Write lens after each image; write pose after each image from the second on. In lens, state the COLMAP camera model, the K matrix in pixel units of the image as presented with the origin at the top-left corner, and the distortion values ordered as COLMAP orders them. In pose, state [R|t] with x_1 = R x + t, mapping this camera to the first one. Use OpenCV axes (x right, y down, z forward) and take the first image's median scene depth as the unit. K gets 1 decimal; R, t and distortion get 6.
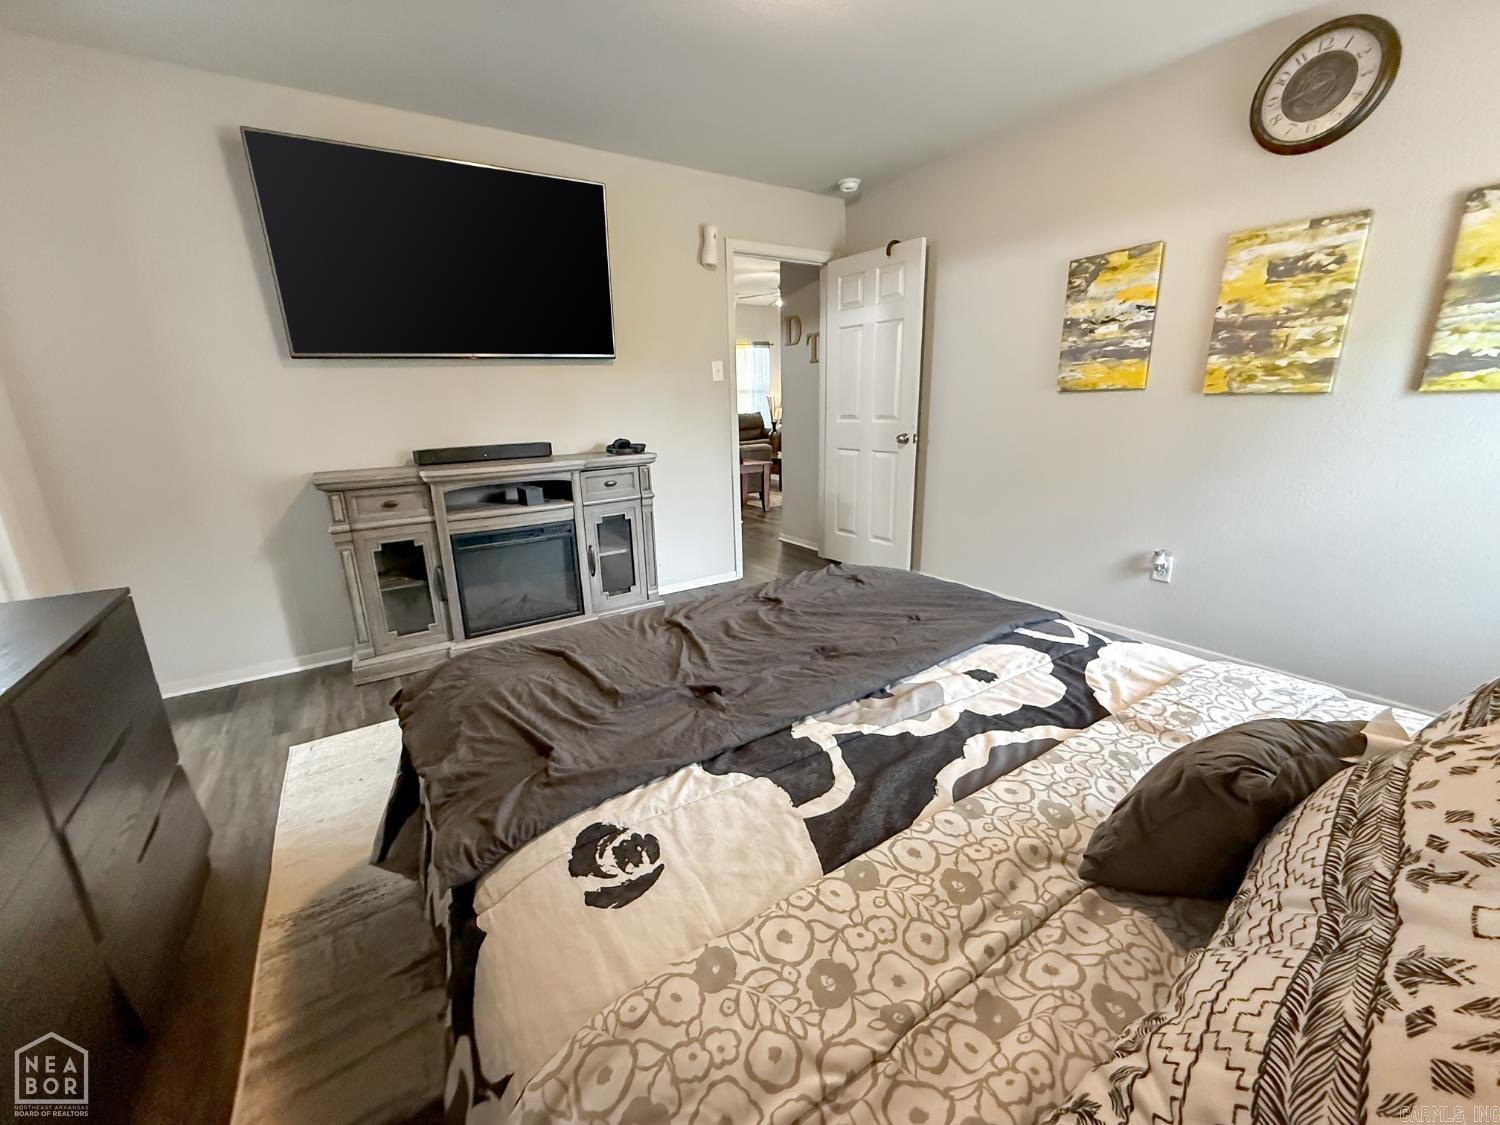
lens RADIAL K [[610.3, 0, 745.1], [0, 610.3, 560.0], [0, 0, 1]] dist [0.000511, 0.000478]
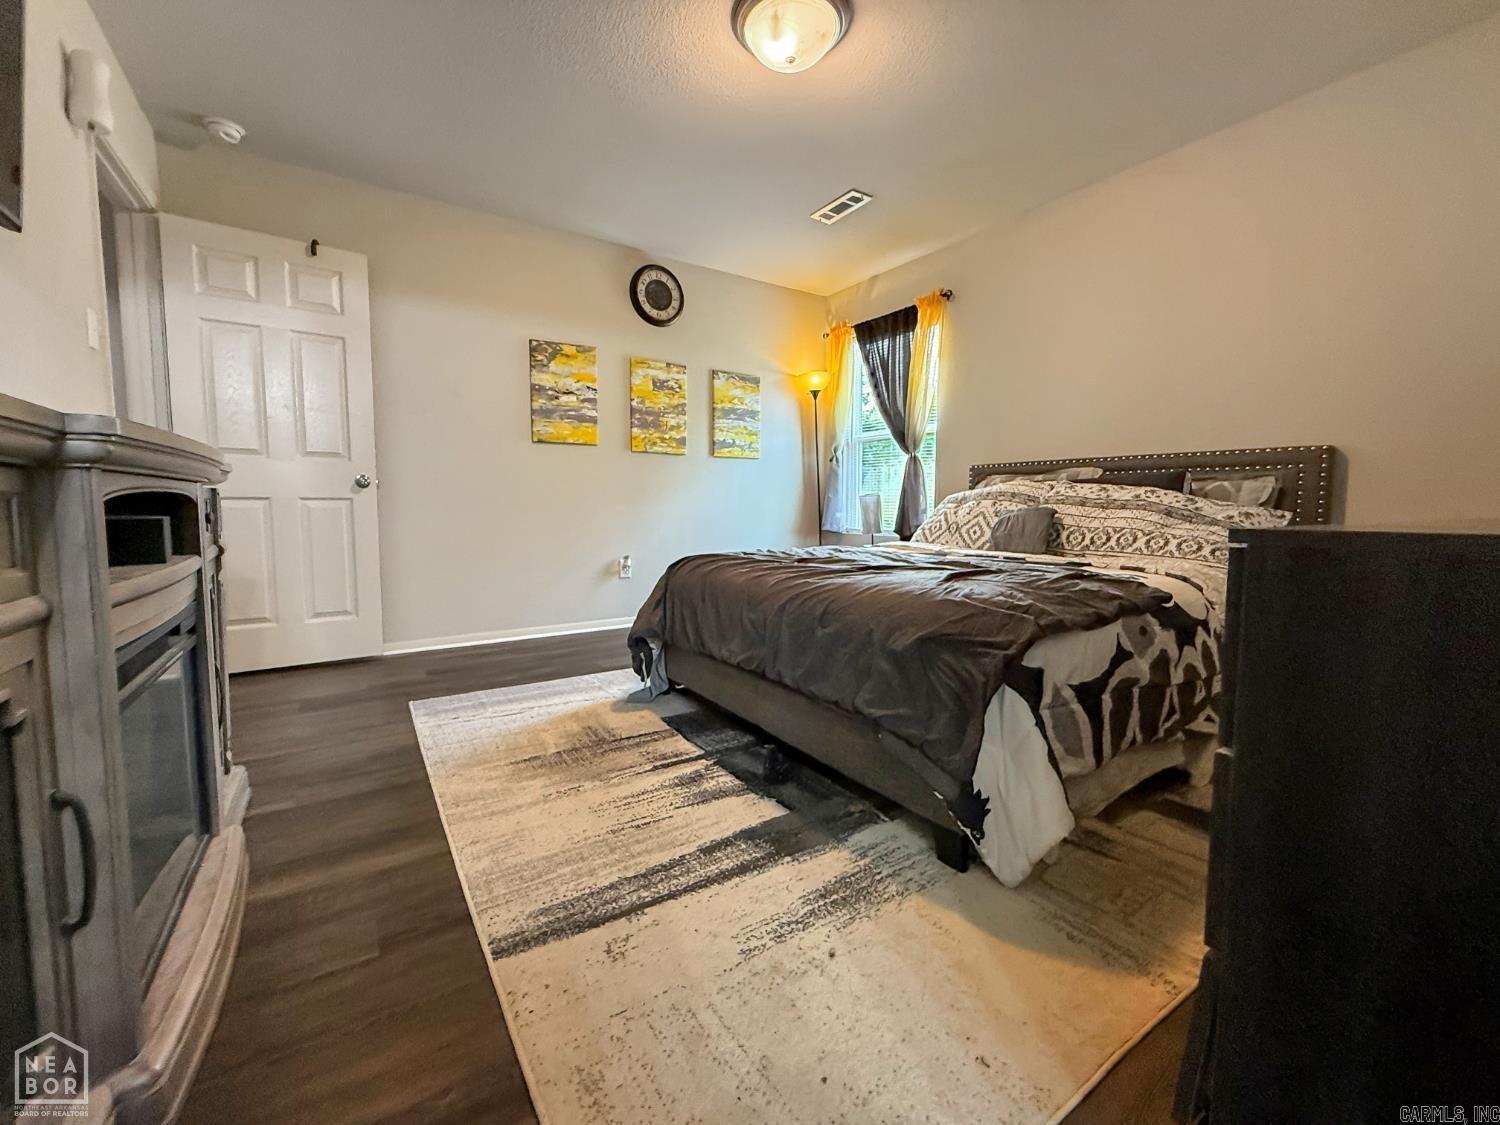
lens RADIAL K [[610.3, 0, 745.1], [0, 610.3, 560.0], [0, 0, 1]] dist [0.000511, 0.000478]
pose [[-0.005119, -0.061138, 0.998116, -0.879014], [0.256976, 0.964528, 0.060399, -0.023310], [-0.966404, 0.256801, 0.010774, 0.814955]]
